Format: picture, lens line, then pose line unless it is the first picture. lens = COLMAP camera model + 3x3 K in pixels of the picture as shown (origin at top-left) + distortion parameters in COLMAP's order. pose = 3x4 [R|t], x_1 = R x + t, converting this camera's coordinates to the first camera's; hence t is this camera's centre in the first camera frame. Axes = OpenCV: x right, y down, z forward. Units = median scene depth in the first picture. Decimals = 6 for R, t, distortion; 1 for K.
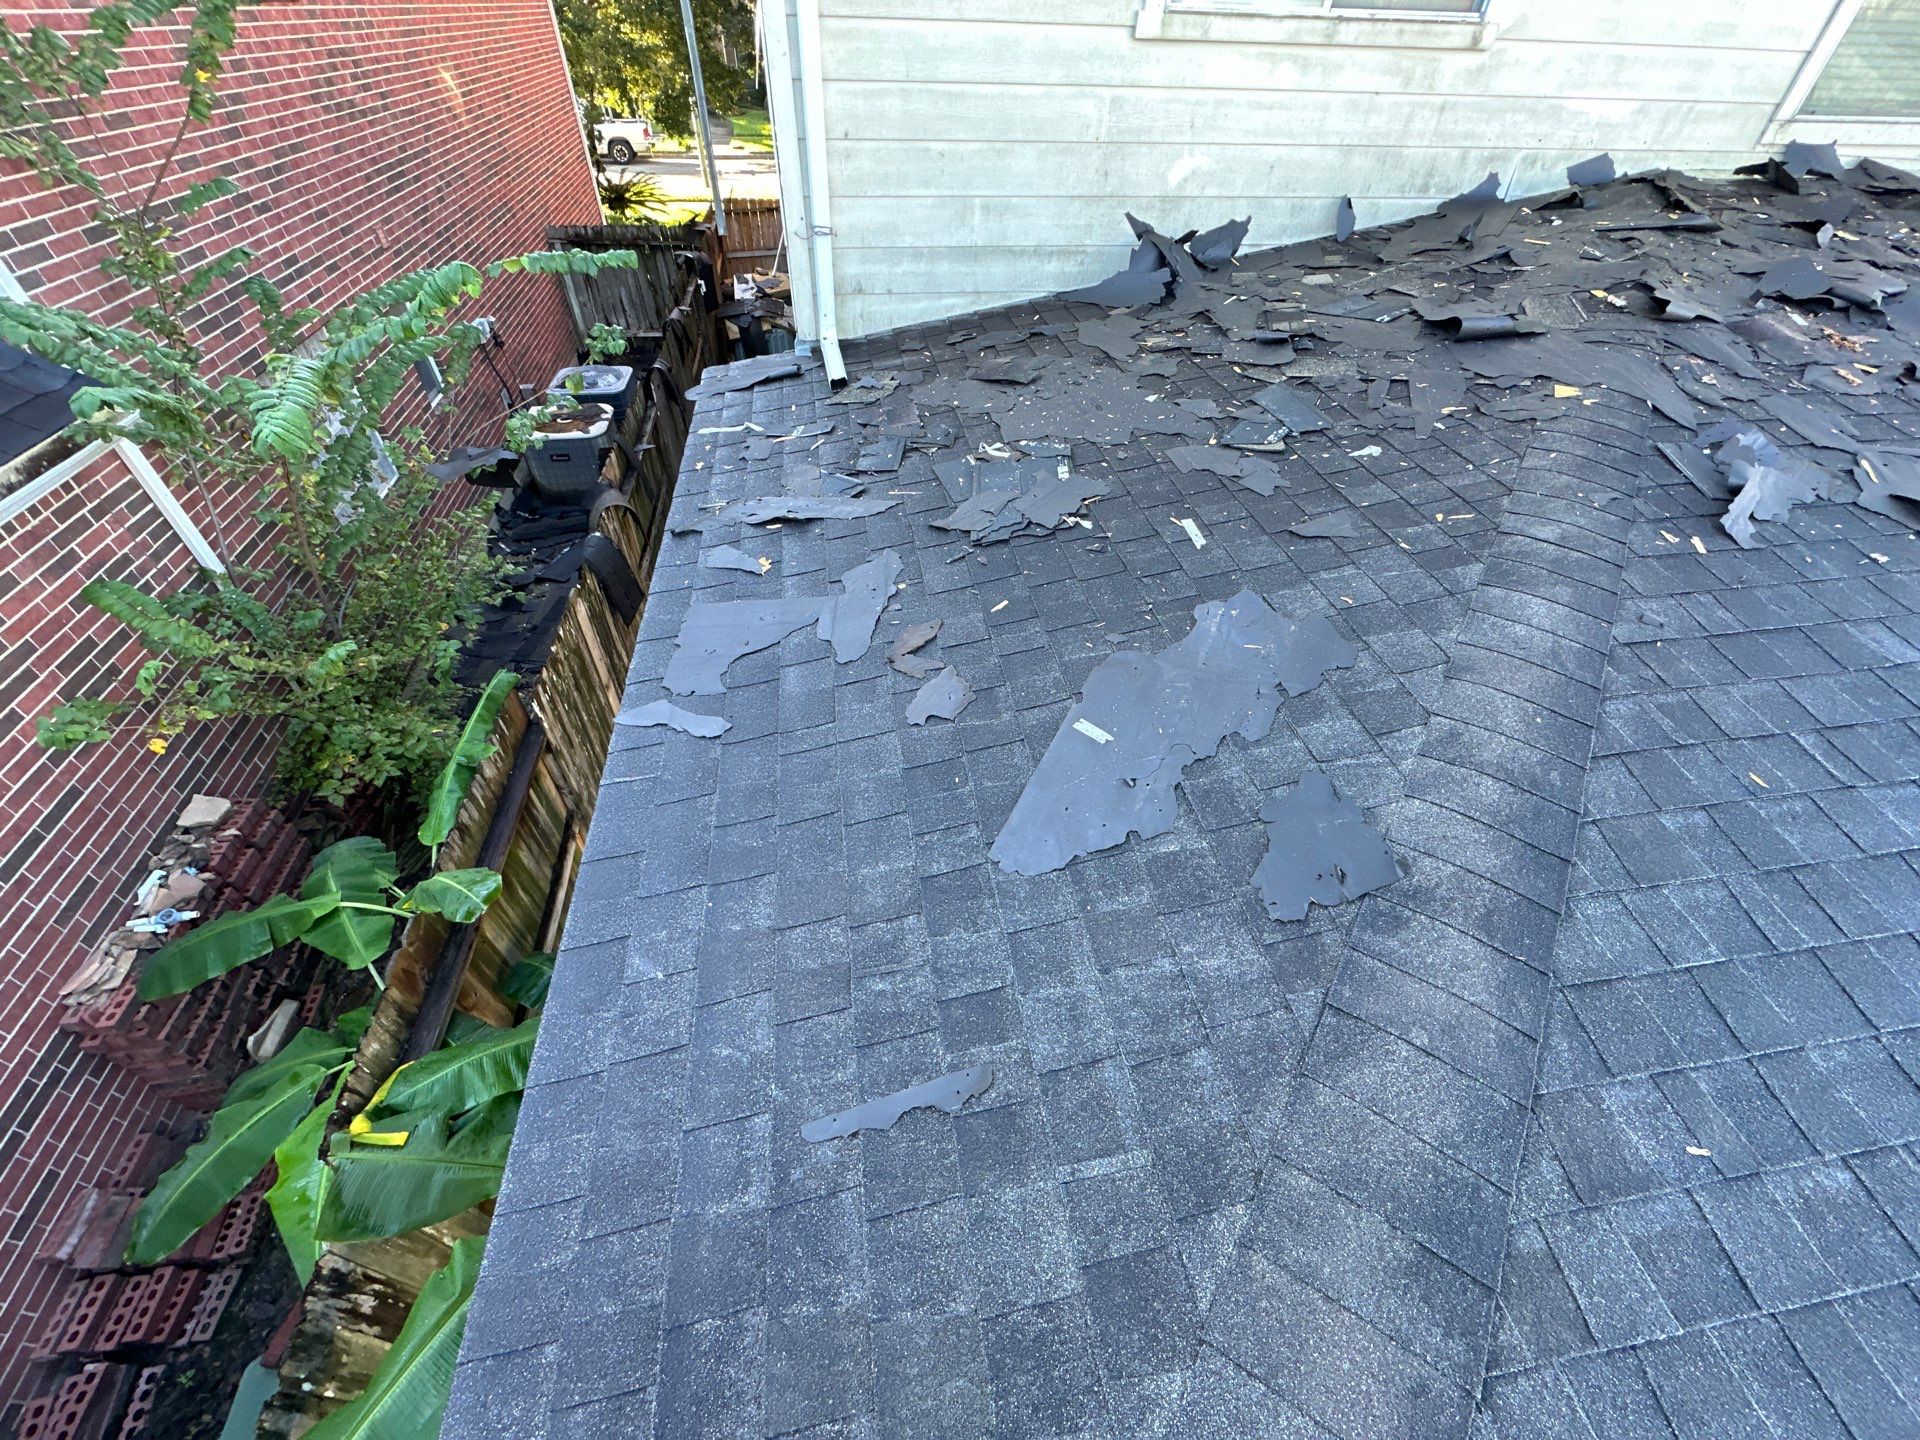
lens RADIAL K [[762.8, 0, 967.3], [0, 762.8, 722.3], [0, 0, 1]] dist [-0.000906, -0.000109]
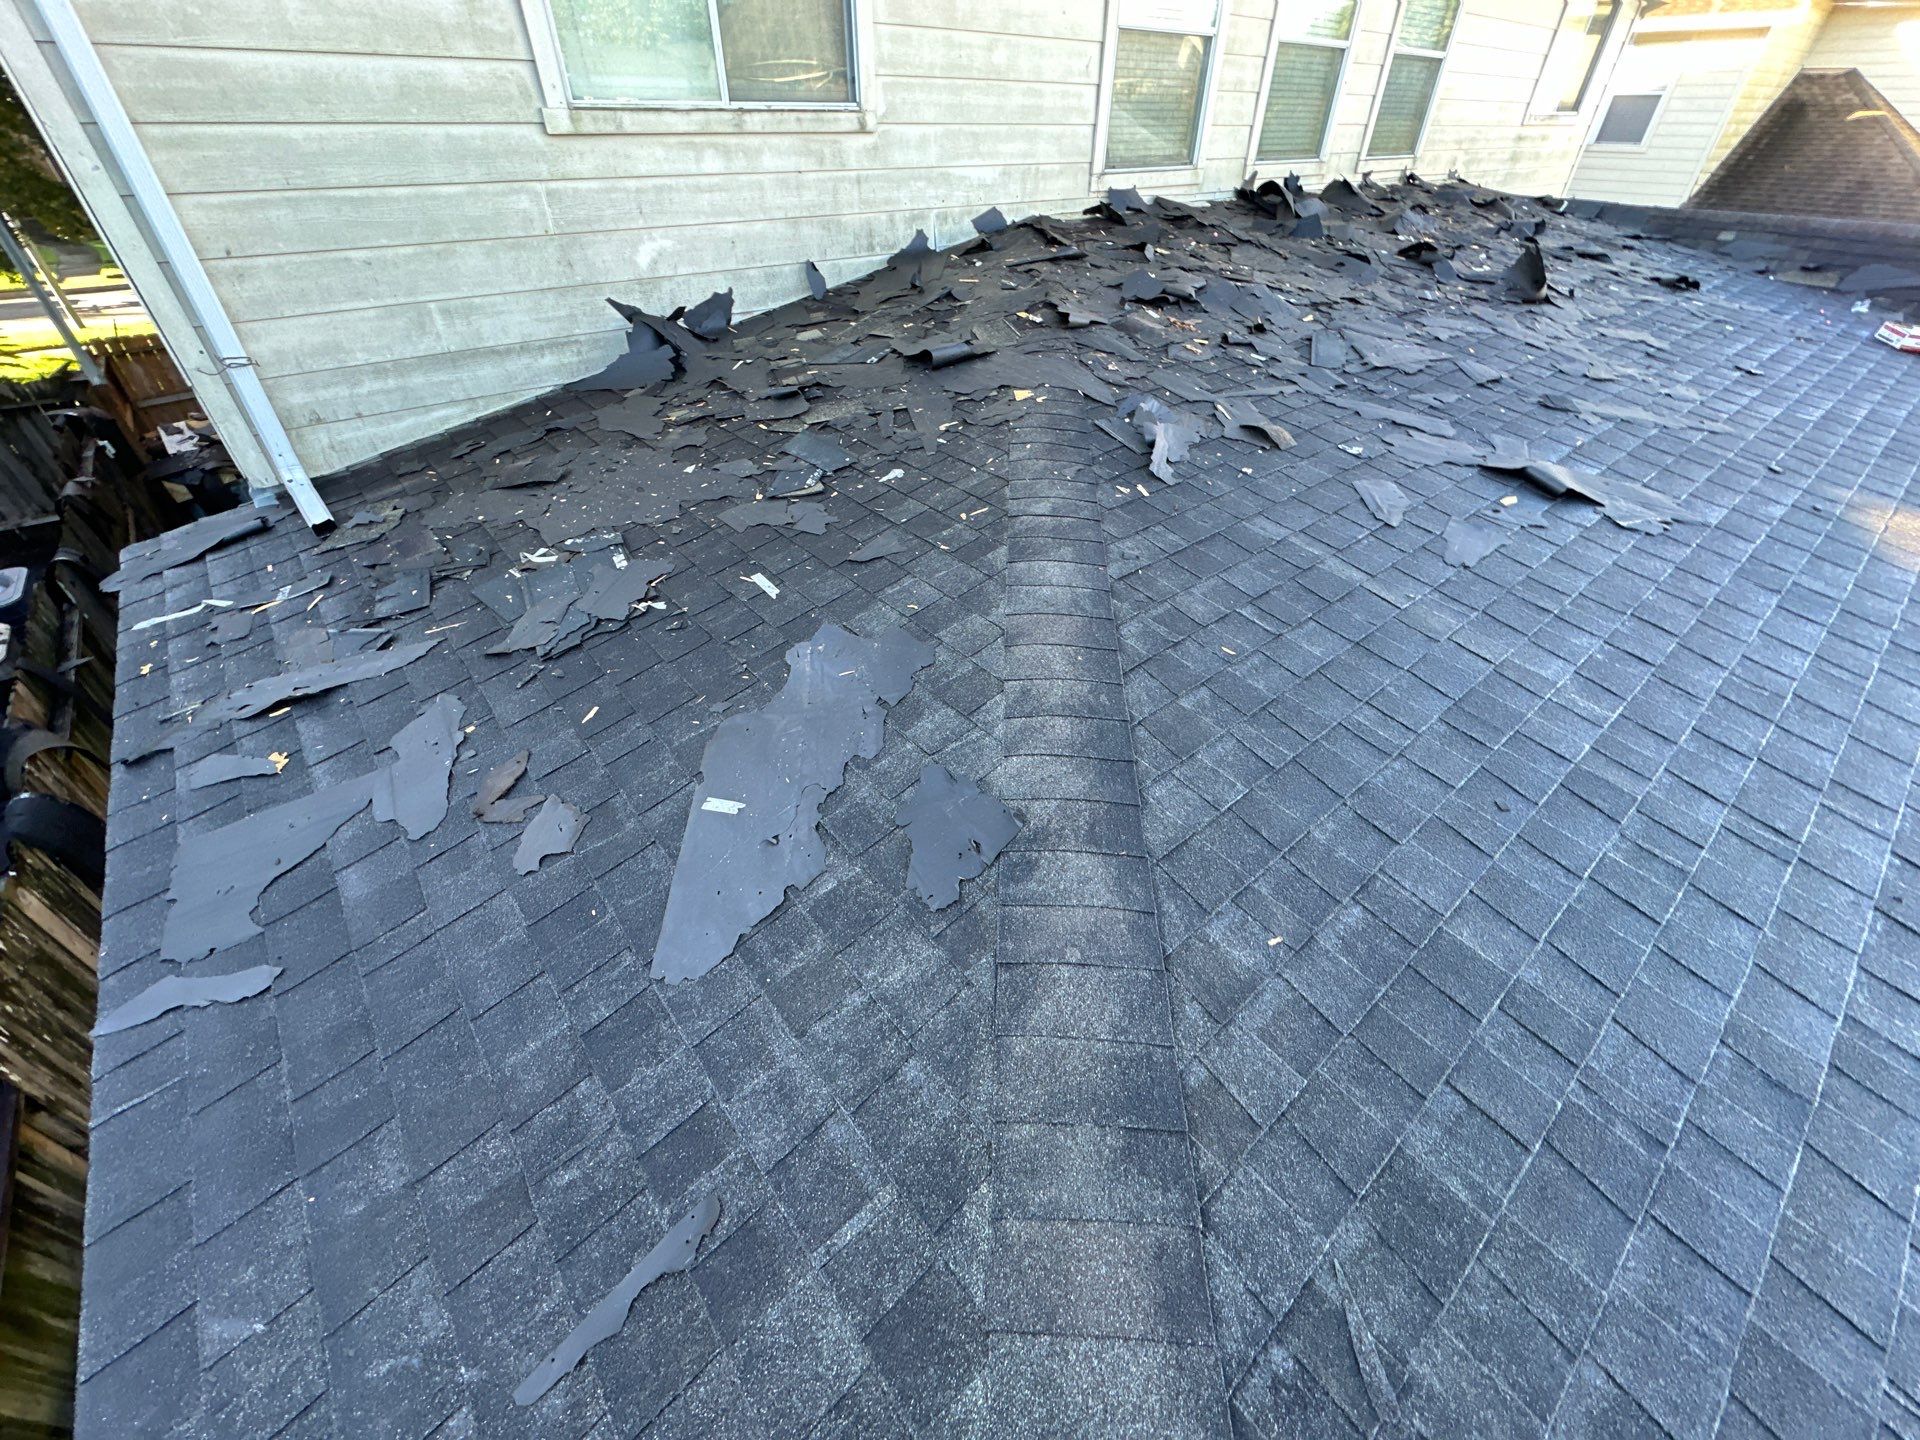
lens RADIAL K [[762.8, 0, 963.8], [0, 762.8, 720.4], [0, 0, 1]] dist [-0.000906, -0.000109]
pose [[0.859948, -0.332909, 0.386860, 0.072831], [0.359218, 0.933242, 0.004590, 0.013285], [-0.362562, 0.135020, 0.922127, -0.019397]]
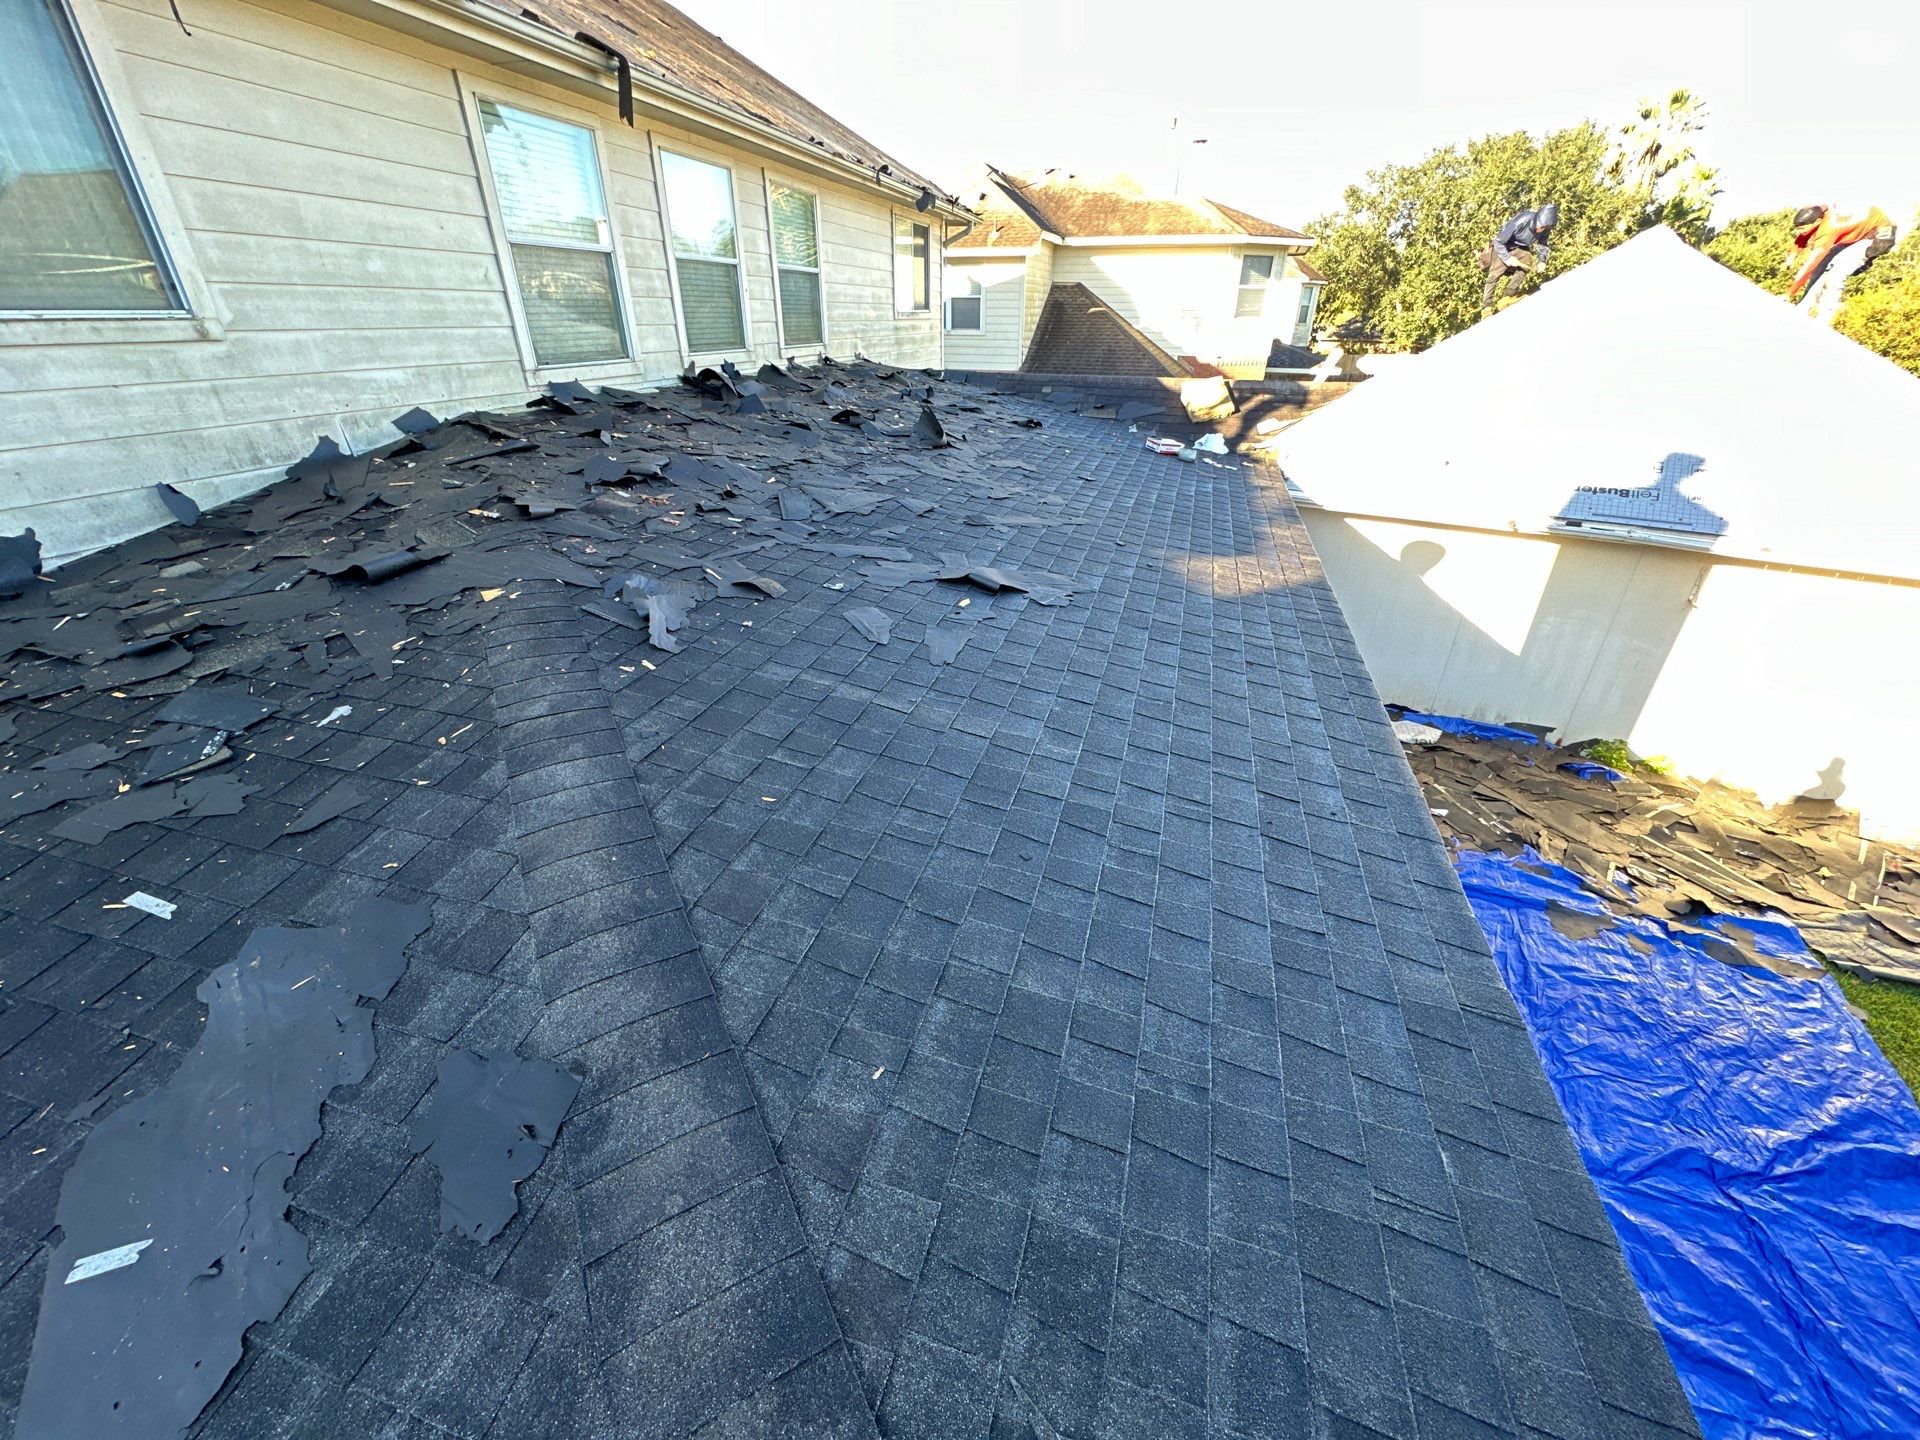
lens RADIAL K [[762.8, 0, 959.5], [0, 762.8, 723.0], [0, 0, 1]] dist [-0.000906, -0.000109]
pose [[0.436049, -0.447944, 0.780518, 0.147376], [0.619468, 0.778533, 0.100729, 0.032352], [-0.652780, 0.439583, 0.616965, -0.068880]]
